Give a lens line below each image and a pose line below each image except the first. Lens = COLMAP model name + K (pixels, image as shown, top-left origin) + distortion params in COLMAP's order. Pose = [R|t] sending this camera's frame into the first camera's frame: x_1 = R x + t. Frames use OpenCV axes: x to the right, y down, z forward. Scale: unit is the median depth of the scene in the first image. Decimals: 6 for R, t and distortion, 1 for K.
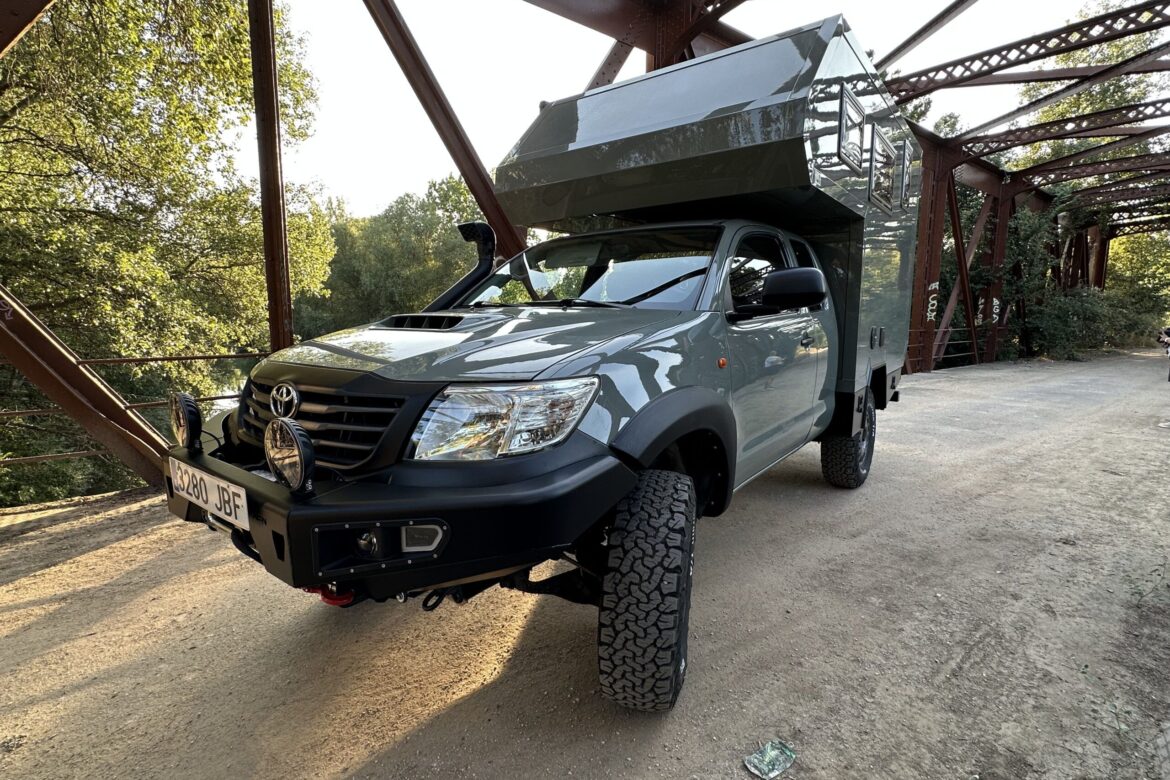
lens RADIAL K [[562.3, 0, 585.0], [0, 562.3, 390.0], [0, 0, 1]] dist [-0.001180, -0.000633]
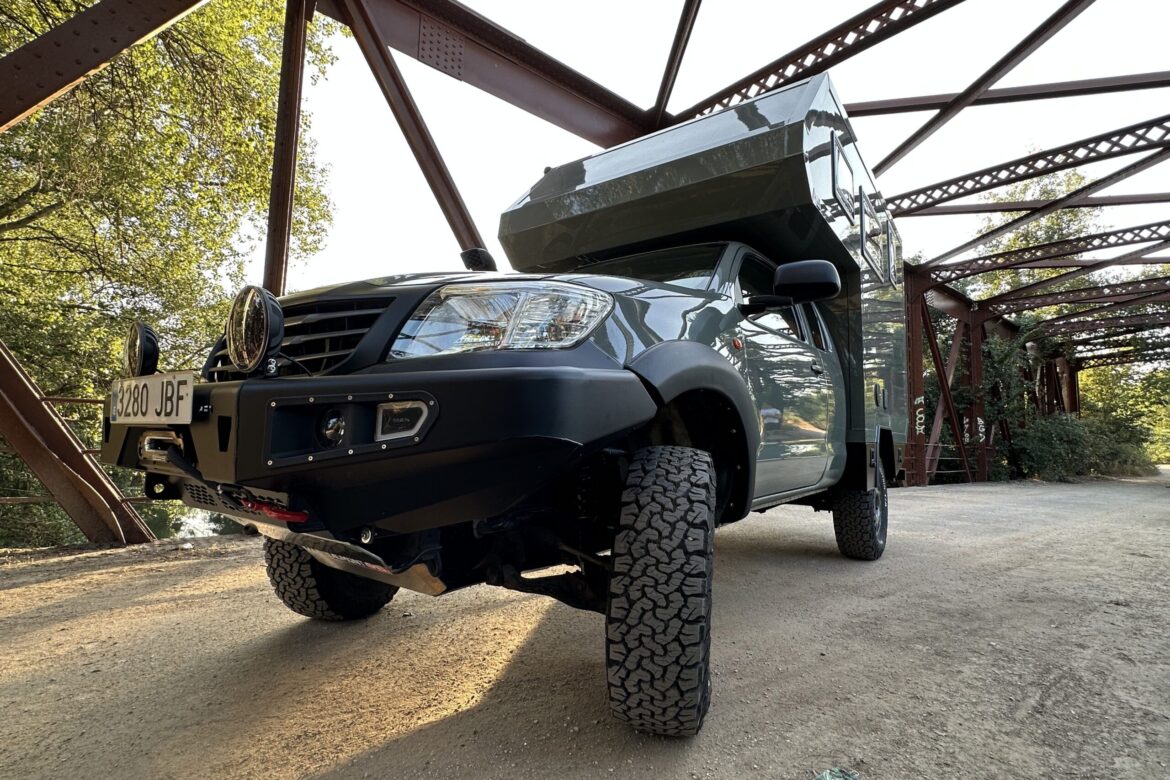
lens RADIAL K [[561.5, 0, 585.9], [0, 561.5, 392.2], [0, 0, 1]] dist [-0.002160, 0.000264]
pose [[0.999528, 0.023488, 0.019784, -0.023239], [-0.018362, 0.973475, -0.228057, 0.238209], [-0.024616, 0.227587, 0.973447, 0.111082]]
